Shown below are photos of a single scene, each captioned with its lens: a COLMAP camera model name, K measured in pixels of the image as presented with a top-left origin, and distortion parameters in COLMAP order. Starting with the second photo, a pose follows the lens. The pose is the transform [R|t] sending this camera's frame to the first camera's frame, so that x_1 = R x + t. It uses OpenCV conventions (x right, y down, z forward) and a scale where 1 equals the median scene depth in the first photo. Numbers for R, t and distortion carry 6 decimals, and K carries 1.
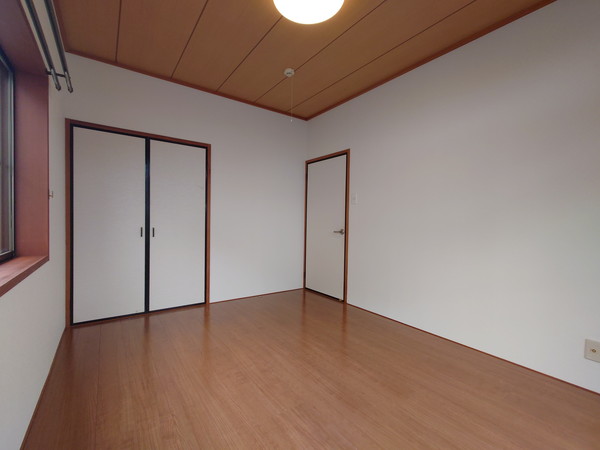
lens RADIAL K [[273.1, 0, 305.6], [0, 273.1, 223.3], [0, 0, 1]] dist [0.007806, 0.000829]
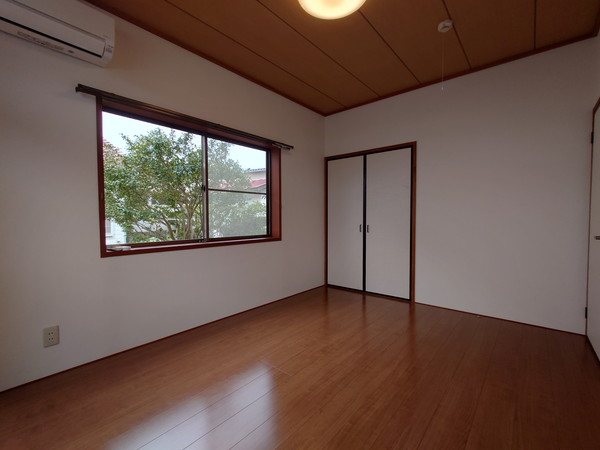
lens RADIAL K [[273.1, 0, 297.0], [0, 273.1, 223.8], [0, 0, 1]] dist [0.007806, 0.000829]
pose [[0.231017, 0.004967, -0.972937, 0.584200], [-0.006458, 0.999973, 0.003572, 0.008489], [0.972928, 0.005458, 0.231042, 0.401603]]
